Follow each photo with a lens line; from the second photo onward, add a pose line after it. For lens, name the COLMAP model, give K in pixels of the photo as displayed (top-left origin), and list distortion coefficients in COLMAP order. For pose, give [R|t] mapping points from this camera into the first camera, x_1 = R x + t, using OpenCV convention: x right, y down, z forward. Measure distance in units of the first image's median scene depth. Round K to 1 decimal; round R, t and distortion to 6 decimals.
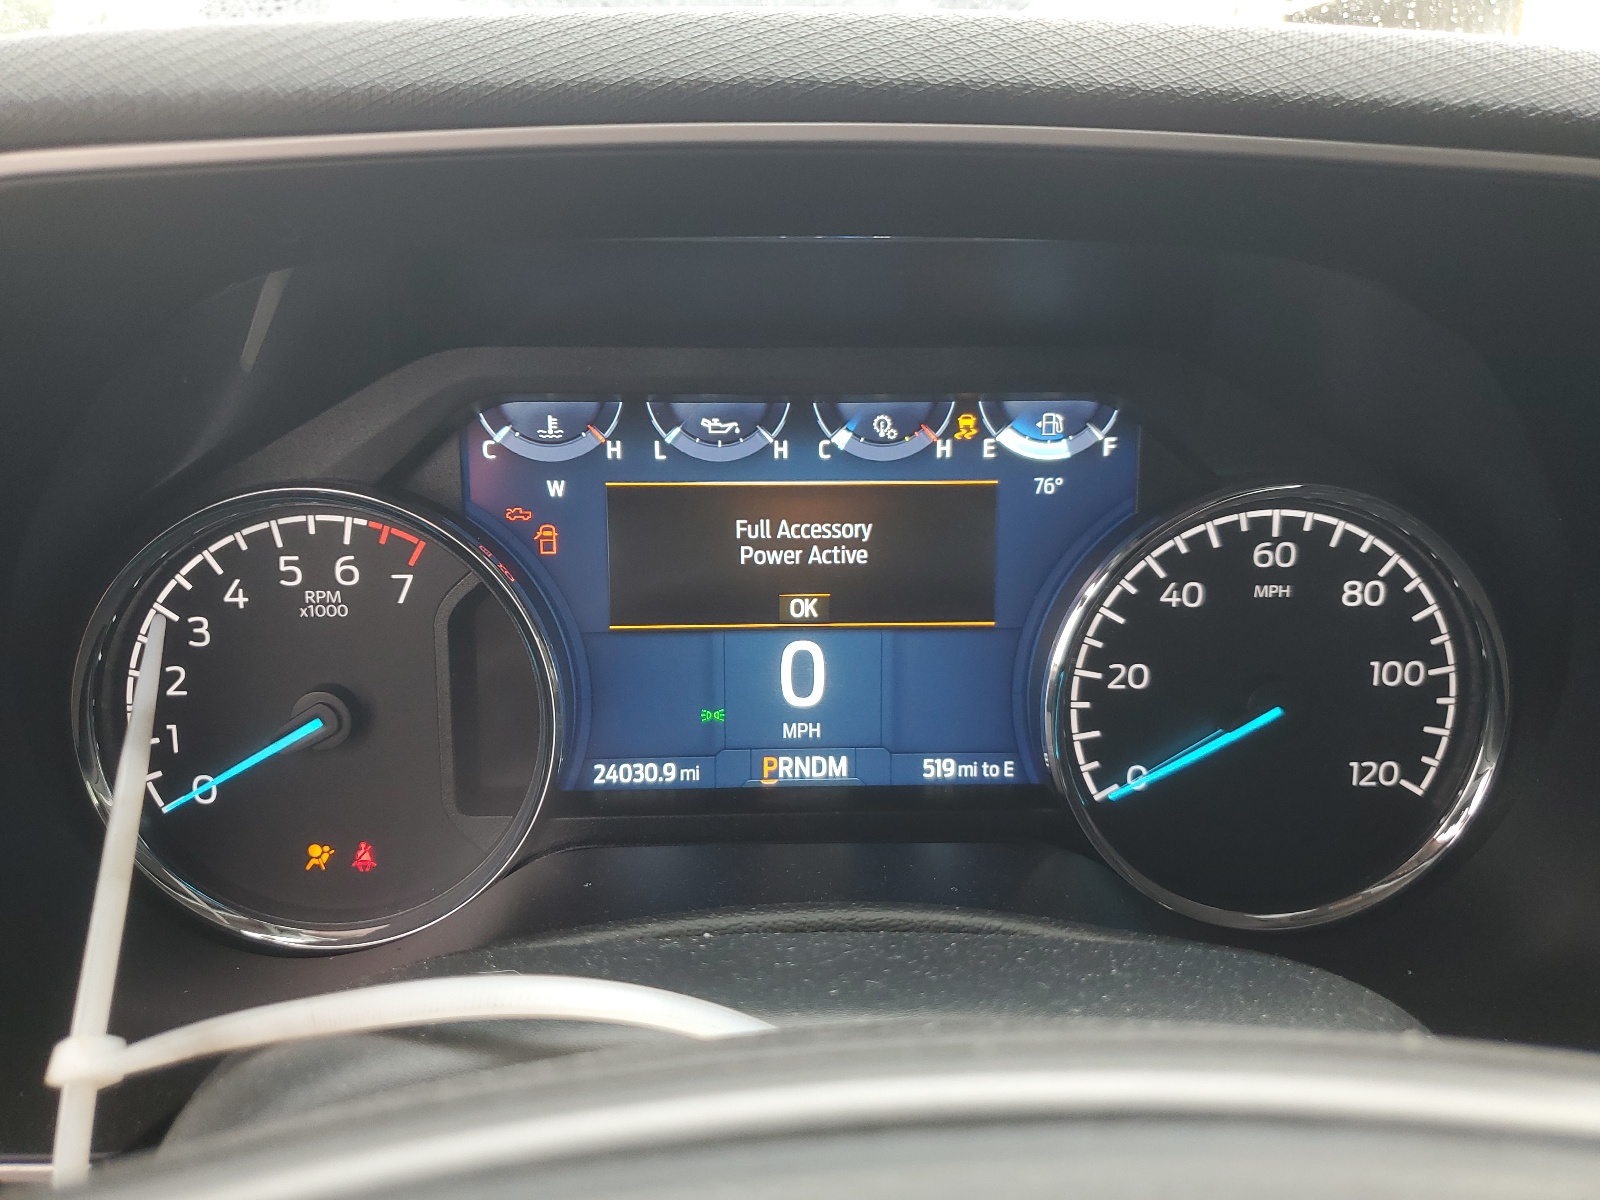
lens RADIAL K [[1231.2, 0, 800.1], [0, 1231.2, 601.3], [0, 0, 1]] dist [0.029306, -0.009909]
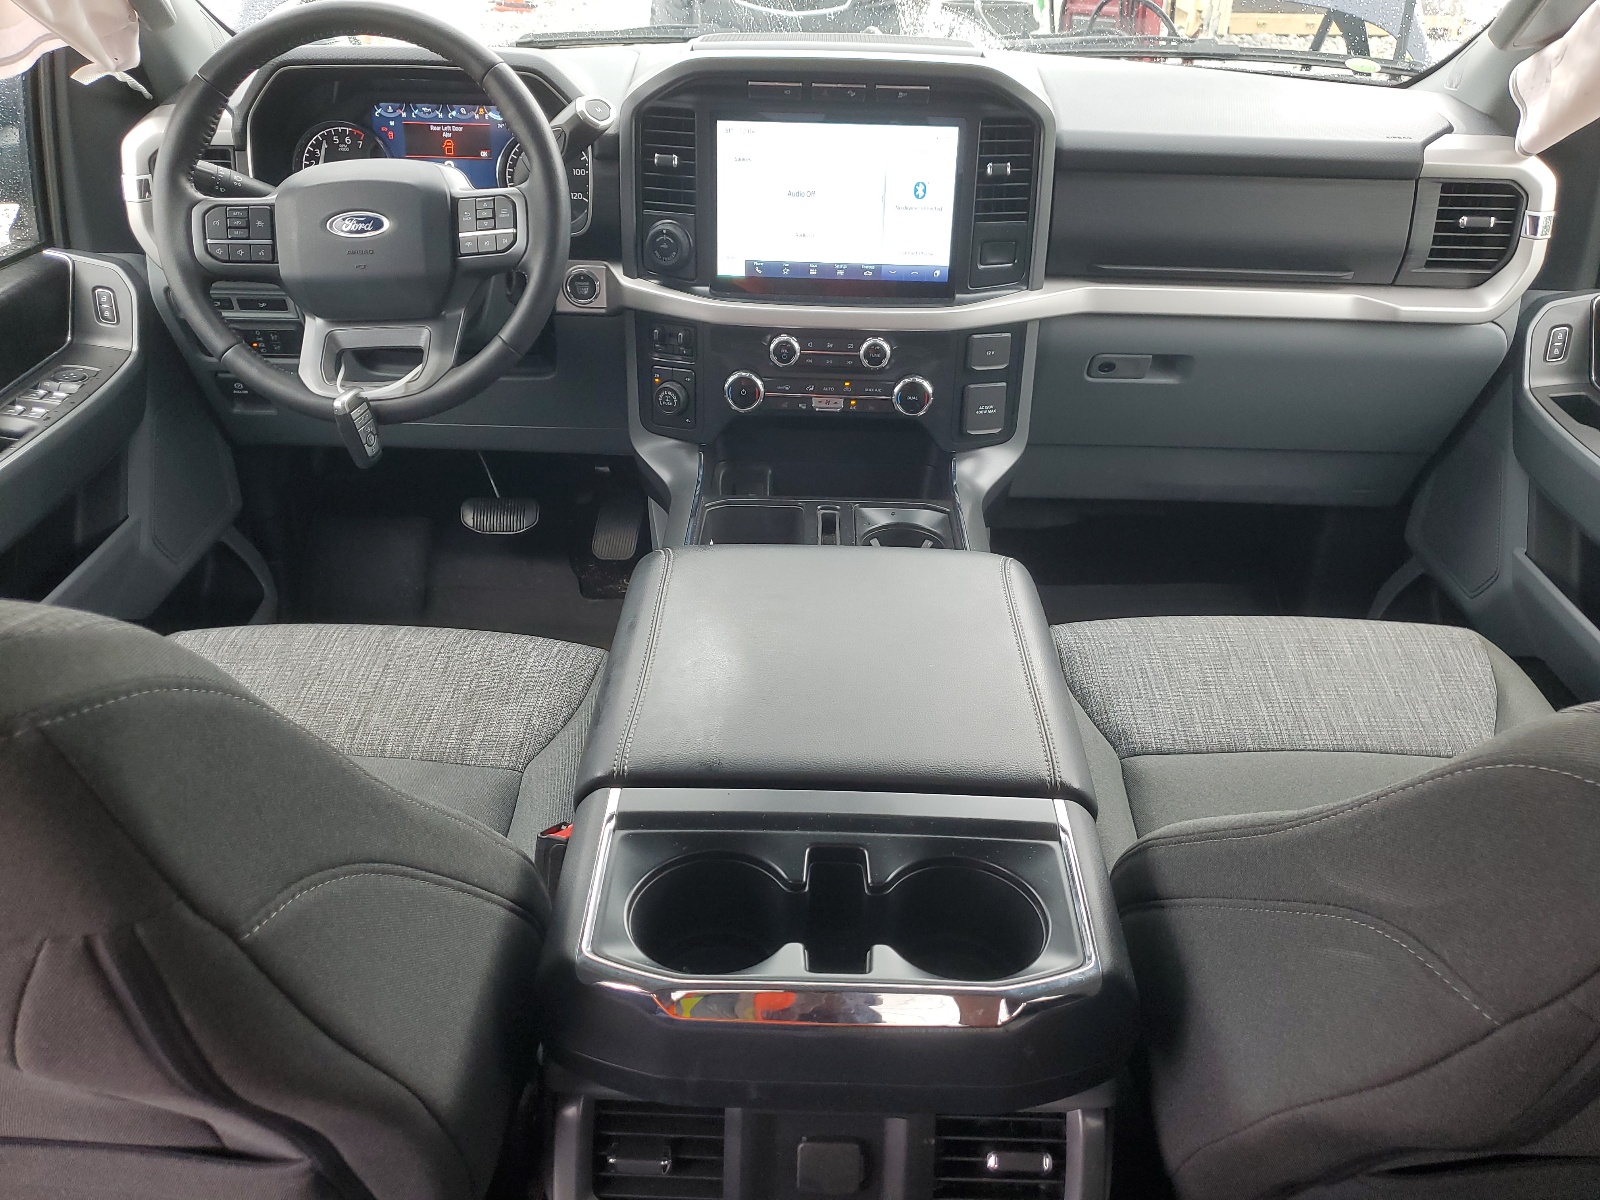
lens RADIAL K [[1231.2, 0, 798.2], [0, 1231.2, 598.9], [0, 0, 1]] dist [0.029306, -0.009909]
pose [[0.999290, 0.031117, -0.021249, 1.472910], [-0.025542, 0.973994, 0.225128, 0.557918], [0.027702, -0.224425, 0.974098, -3.869736]]
